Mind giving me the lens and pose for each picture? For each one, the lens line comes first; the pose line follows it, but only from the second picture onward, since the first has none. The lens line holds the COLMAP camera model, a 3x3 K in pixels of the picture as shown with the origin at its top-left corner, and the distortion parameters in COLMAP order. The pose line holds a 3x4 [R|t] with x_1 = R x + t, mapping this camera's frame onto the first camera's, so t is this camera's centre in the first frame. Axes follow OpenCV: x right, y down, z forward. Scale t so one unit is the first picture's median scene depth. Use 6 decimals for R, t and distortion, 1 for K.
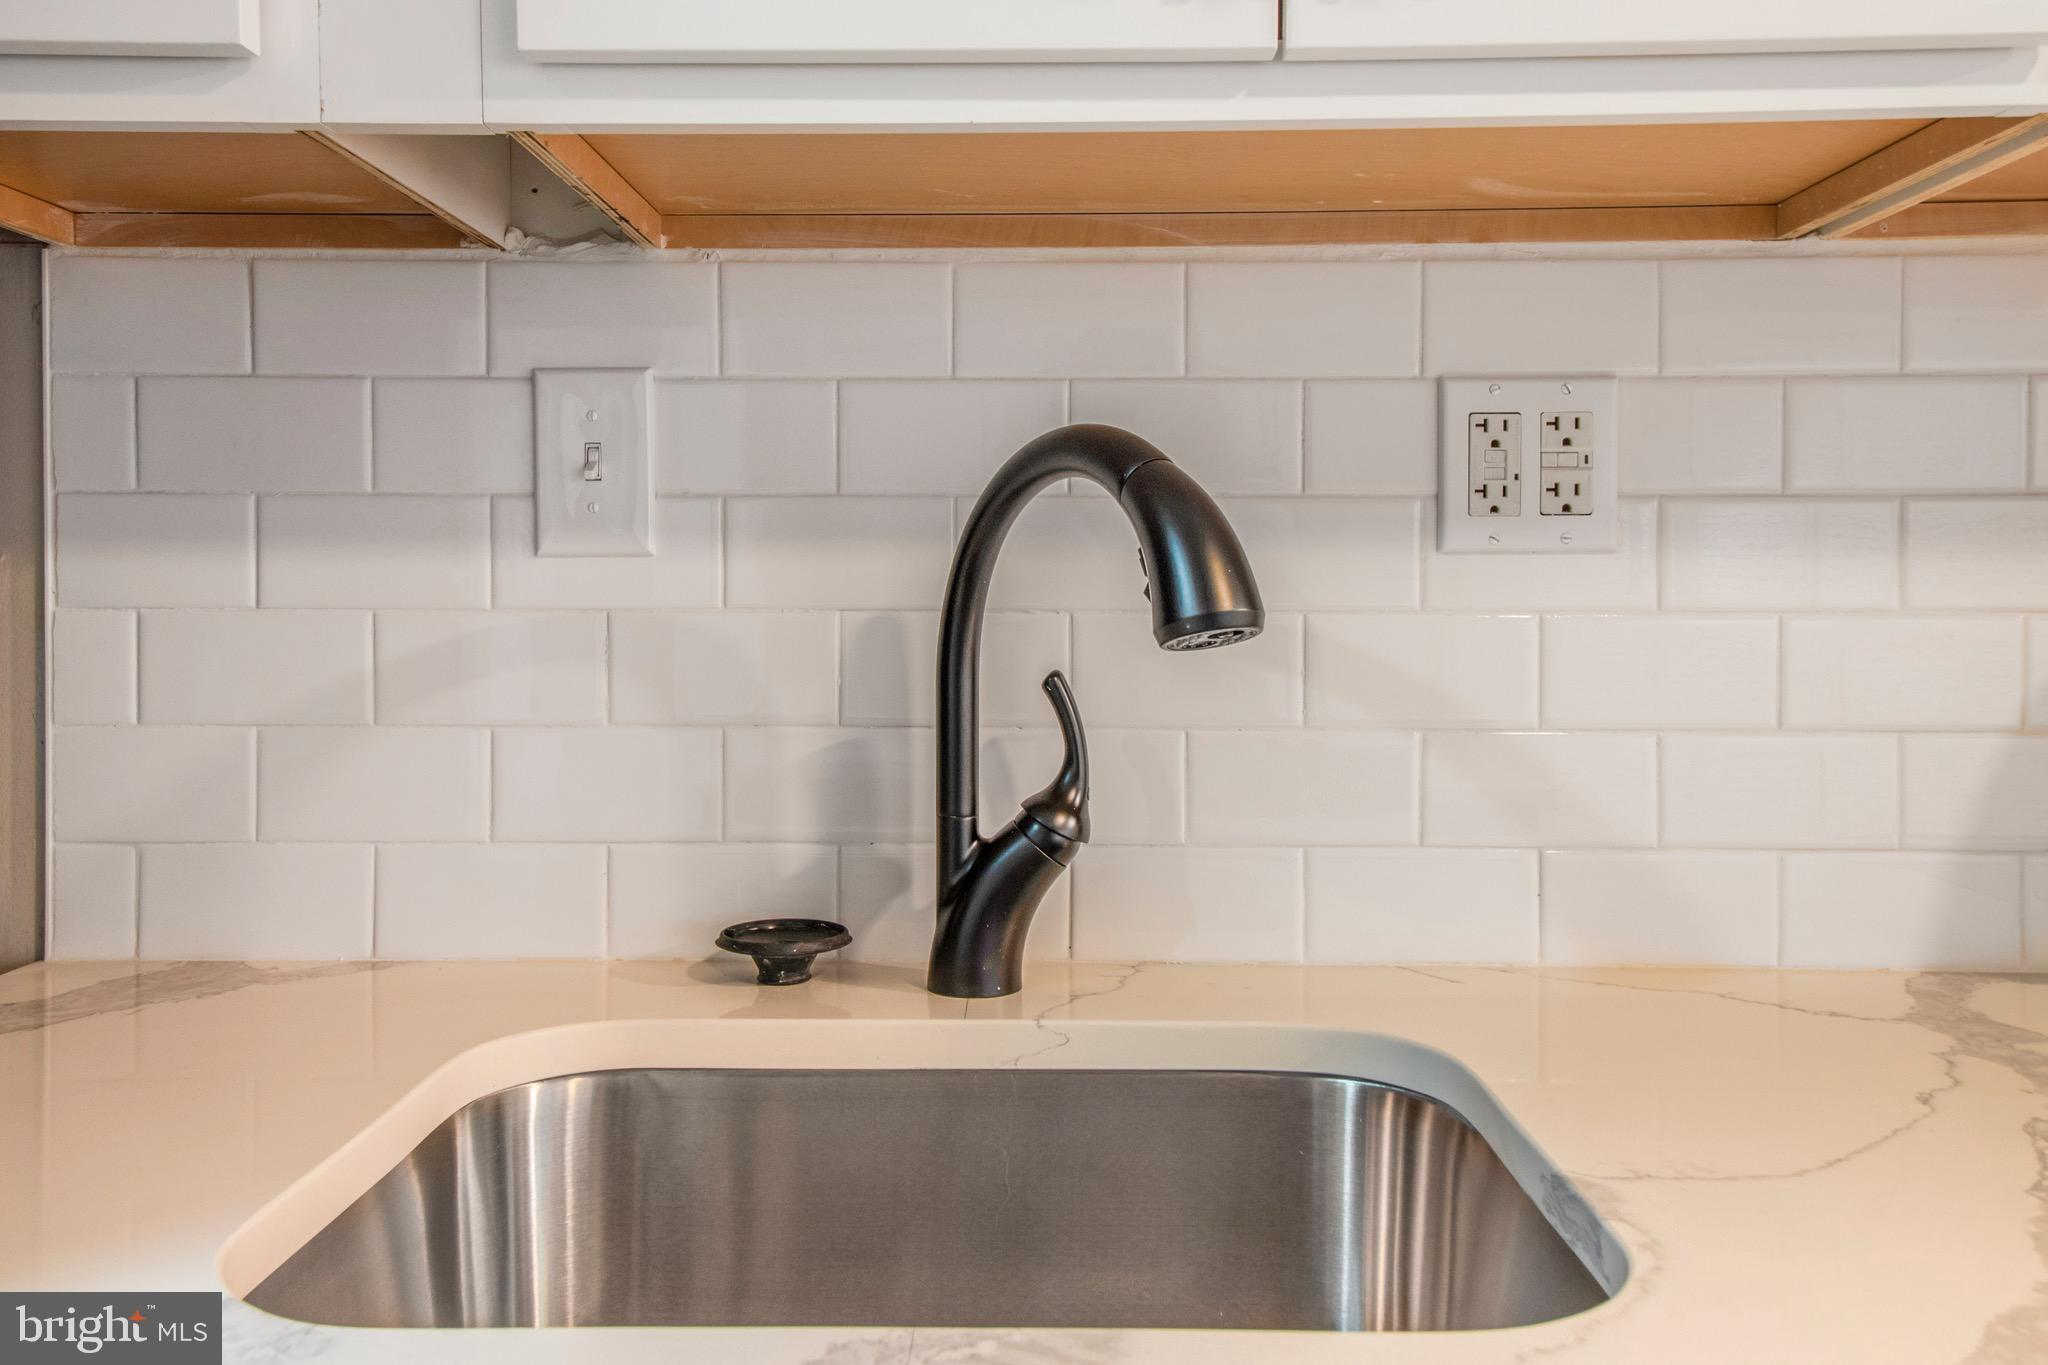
lens RADIAL K [[1710.5, 0, 1027.7], [0, 1710.5, 672.6], [0, 0, 1]] dist [0.002531, 0.007883]
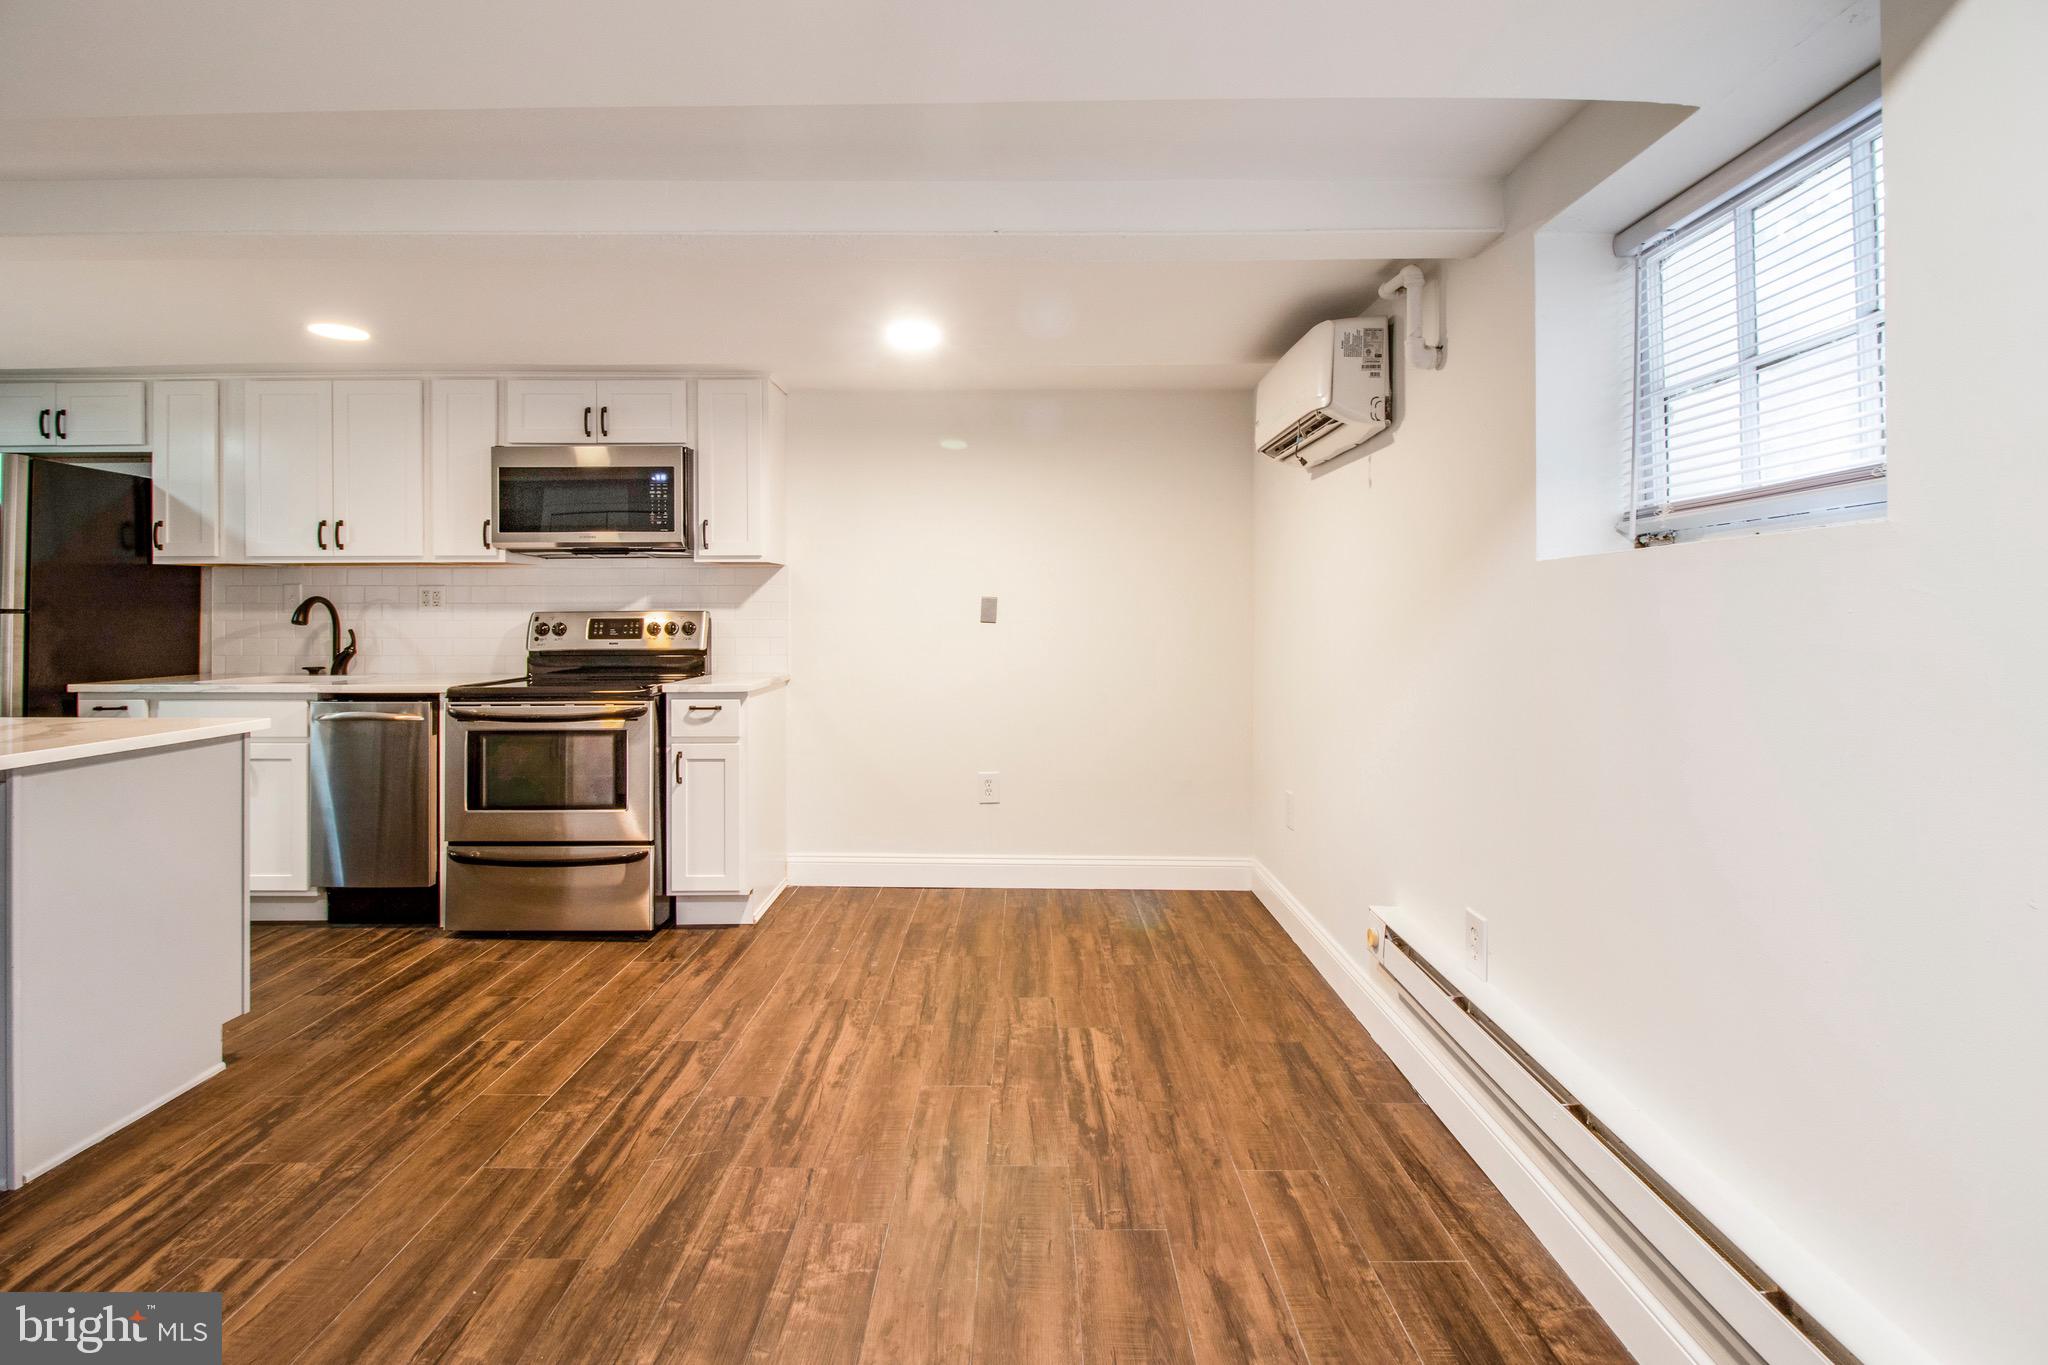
lens RADIAL K [[957.9, 0, 1020.7], [0, 957.9, 607.4], [0, 0, 1]] dist [0.008417, -0.008035]
pose [[0.999941, -0.000837, 0.010874, 2.653771], [0.001313, 0.999038, -0.043830, 0.083878], [-0.010826, 0.043842, 0.998980, -2.884430]]
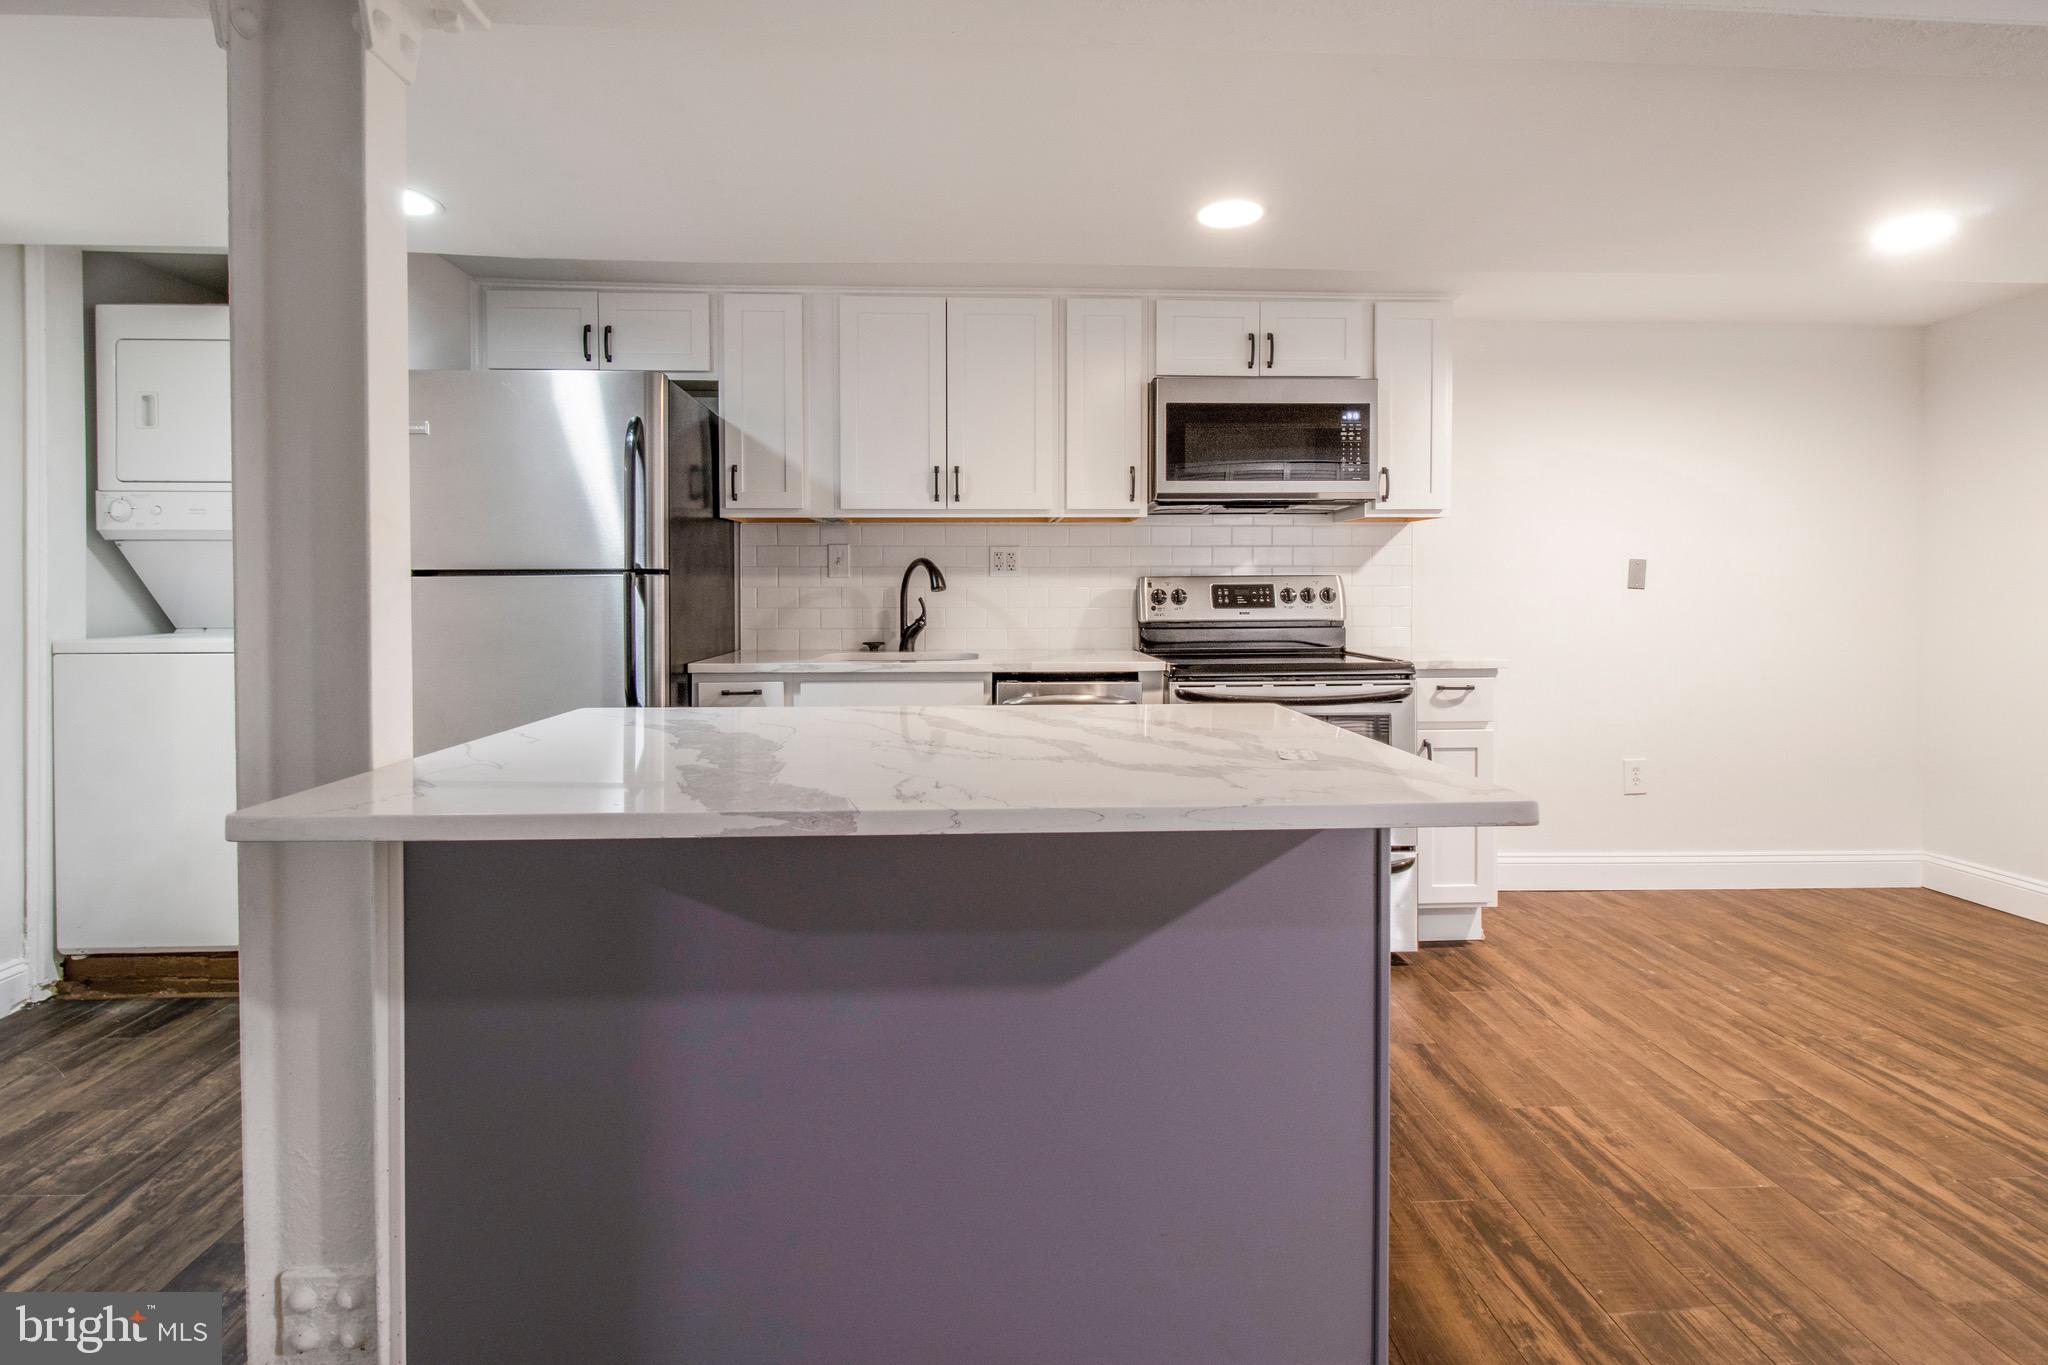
lens RADIAL K [[957.9, 0, 1022.0], [0, 957.9, 606.6], [0, 0, 1]] dist [0.008417, -0.008035]
pose [[0.998113, -0.002952, 0.061332, 0.158935], [0.004368, 0.999727, -0.022962, 0.106610], [-0.061248, 0.023187, 0.997853, -2.265264]]
